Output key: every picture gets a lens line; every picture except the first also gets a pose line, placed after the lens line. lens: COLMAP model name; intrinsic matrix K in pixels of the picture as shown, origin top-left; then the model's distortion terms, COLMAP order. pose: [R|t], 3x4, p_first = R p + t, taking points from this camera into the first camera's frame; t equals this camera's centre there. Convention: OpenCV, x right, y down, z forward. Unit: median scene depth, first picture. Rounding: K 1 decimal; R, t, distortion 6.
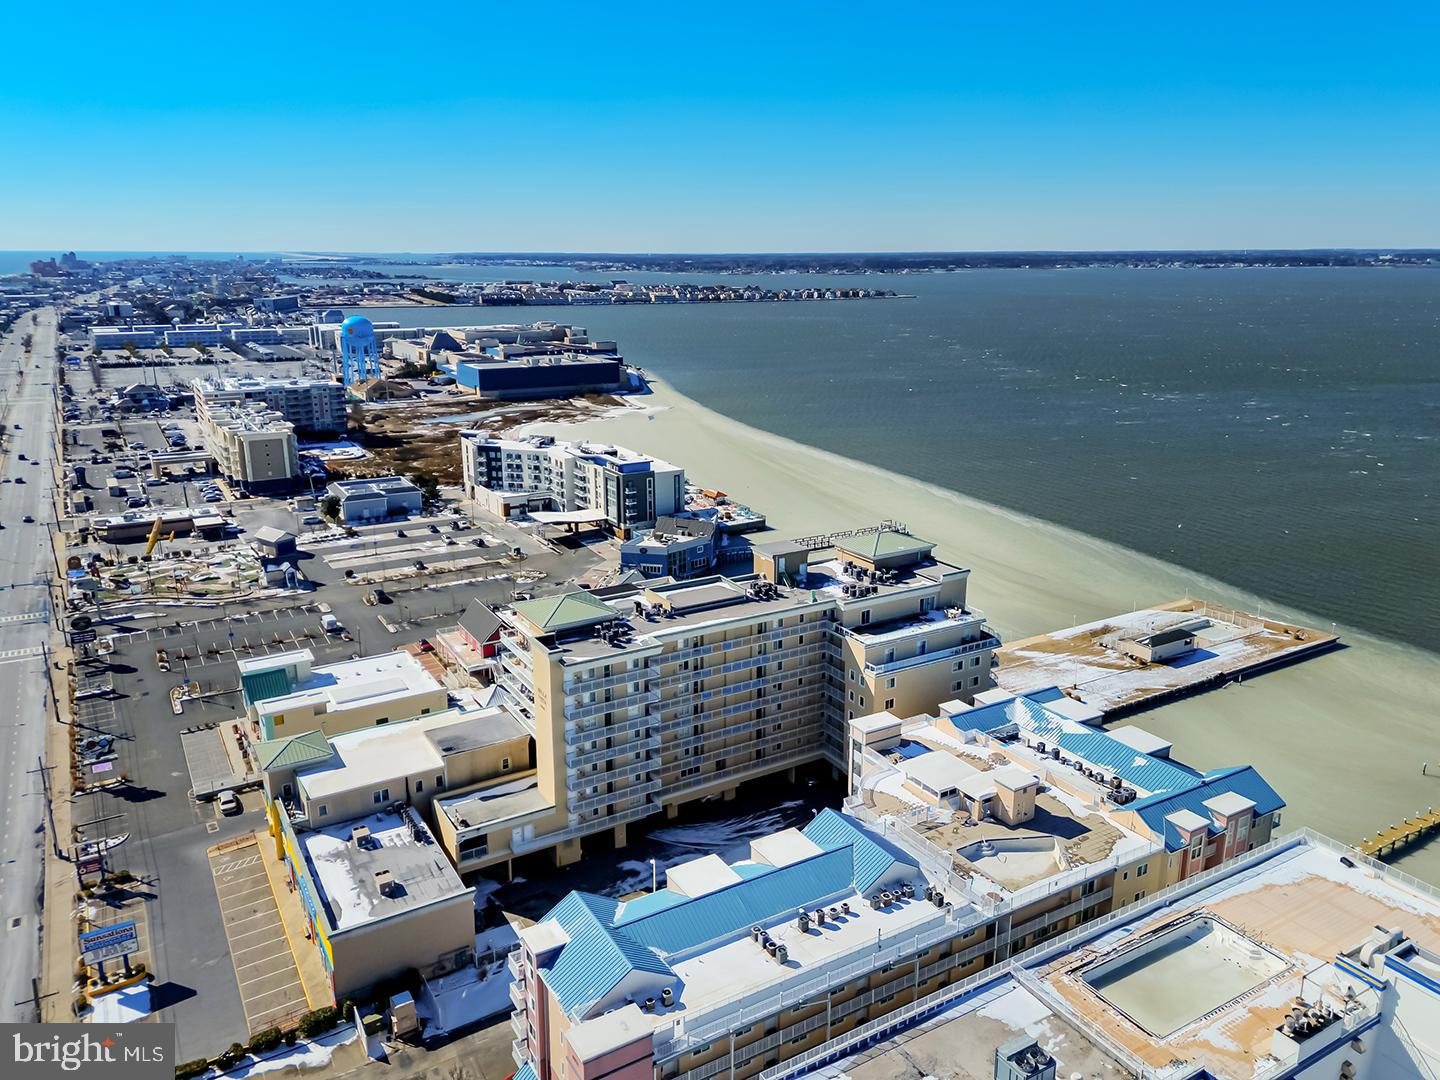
lens RADIAL K [[1052.1, 0, 712.2], [0, 1052.1, 538.5], [0, 0, 1]] dist [0.046194, -0.008343]
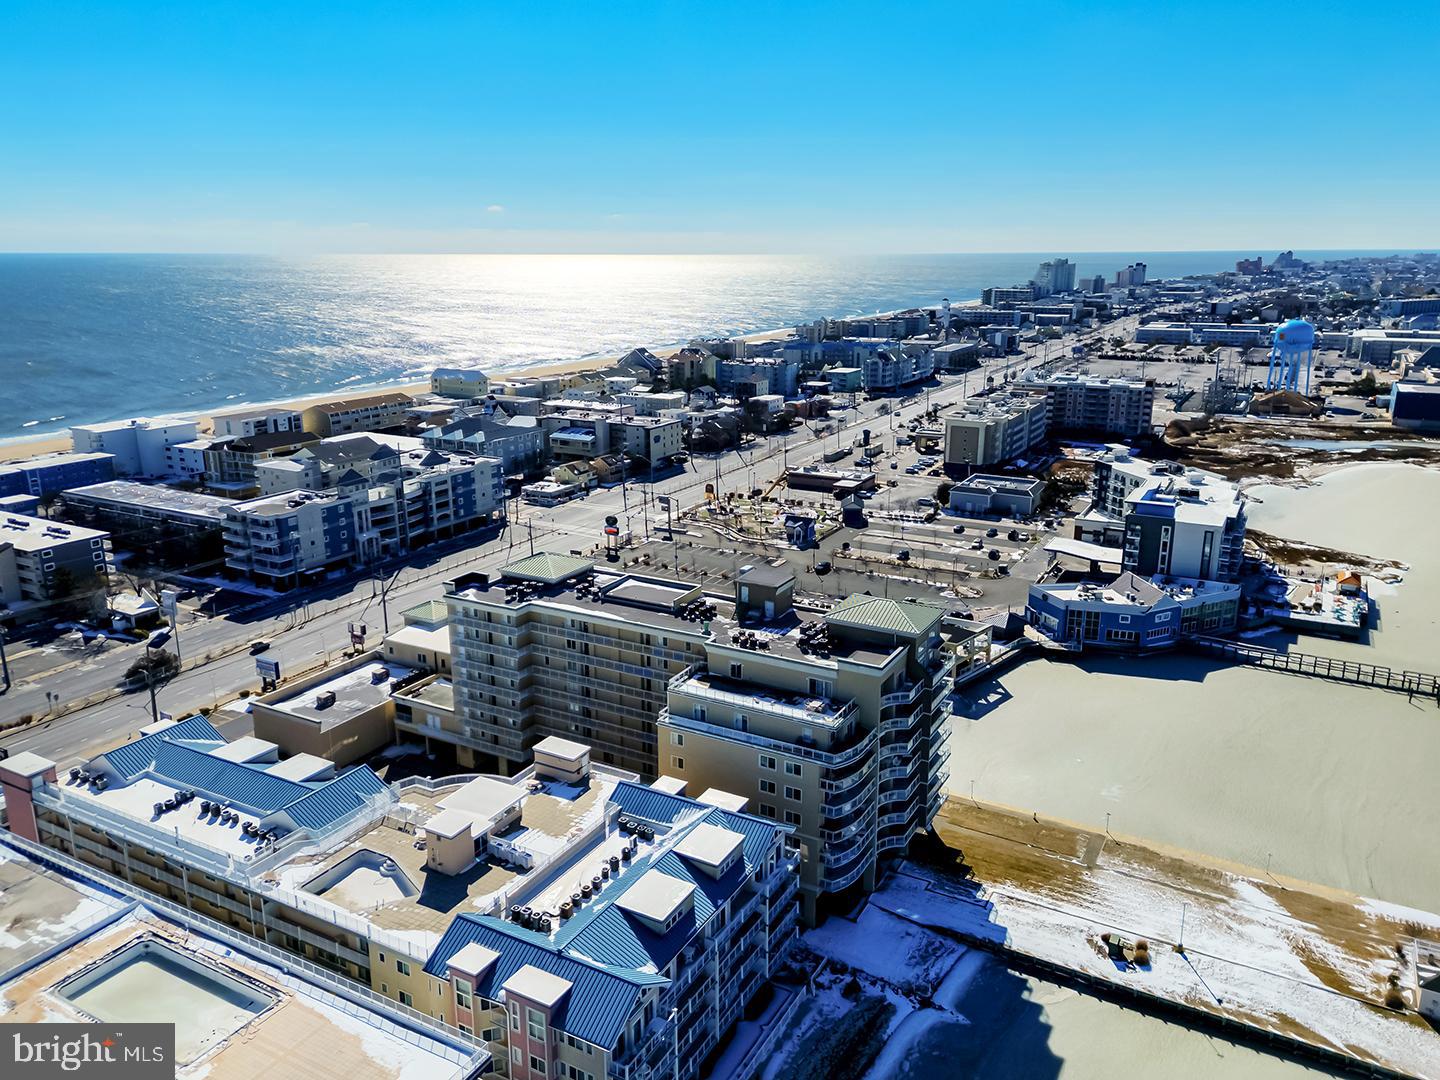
lens RADIAL K [[1052.1, 0, 712.2], [0, 1052.1, 538.5], [0, 0, 1]] dist [0.046194, -0.008343]
pose [[0.502143, 0.227104, -0.834431, 0.547519], [-0.225925, 0.965842, 0.126913, -0.089450], [0.834751, 0.124790, 0.536300, 0.327899]]
